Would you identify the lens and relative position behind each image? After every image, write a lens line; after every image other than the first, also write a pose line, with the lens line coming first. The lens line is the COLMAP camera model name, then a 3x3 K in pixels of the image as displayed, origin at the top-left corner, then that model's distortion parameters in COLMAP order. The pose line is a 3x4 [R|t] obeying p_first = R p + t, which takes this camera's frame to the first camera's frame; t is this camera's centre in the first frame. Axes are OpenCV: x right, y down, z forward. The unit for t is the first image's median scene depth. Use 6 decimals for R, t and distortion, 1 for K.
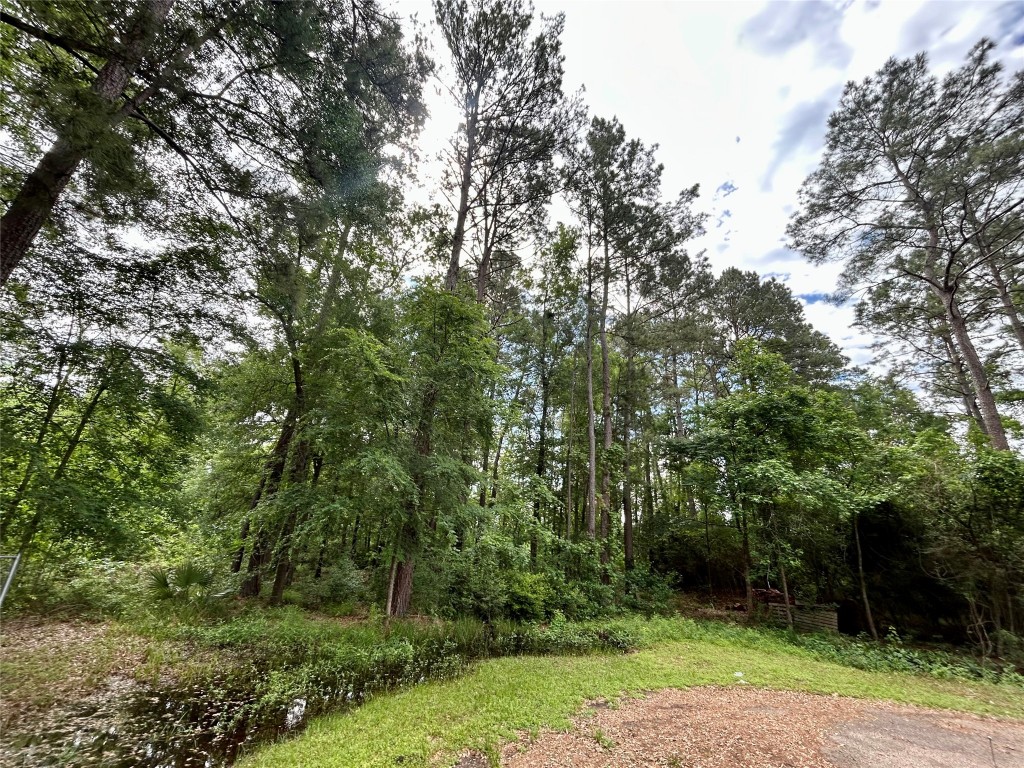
lens RADIAL K [[410.6, 0, 515.6], [0, 410.6, 383.6], [0, 0, 1]] dist [-0.001918, -0.000371]
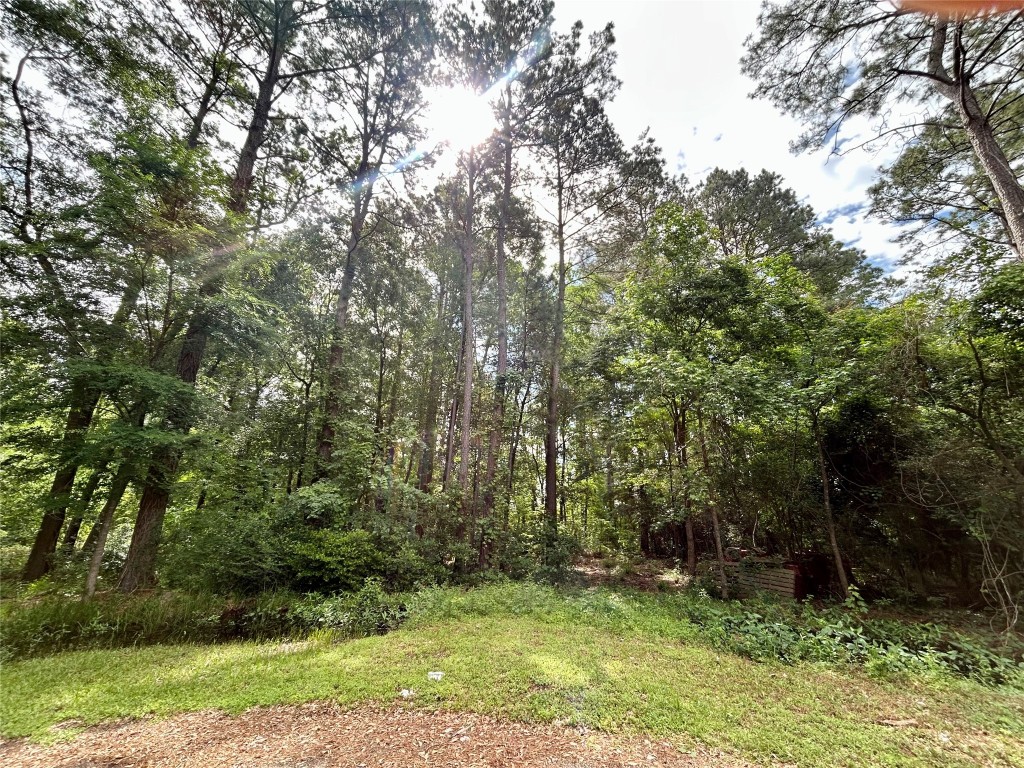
lens RADIAL K [[410.6, 0, 508.8], [0, 410.6, 384.2], [0, 0, 1]] dist [-0.001918, -0.000371]
pose [[0.991106, -0.080578, -0.105906, 0.232422], [0.086029, 0.995138, 0.047954, 0.099371], [0.101527, -0.056638, 0.993219, 0.160468]]
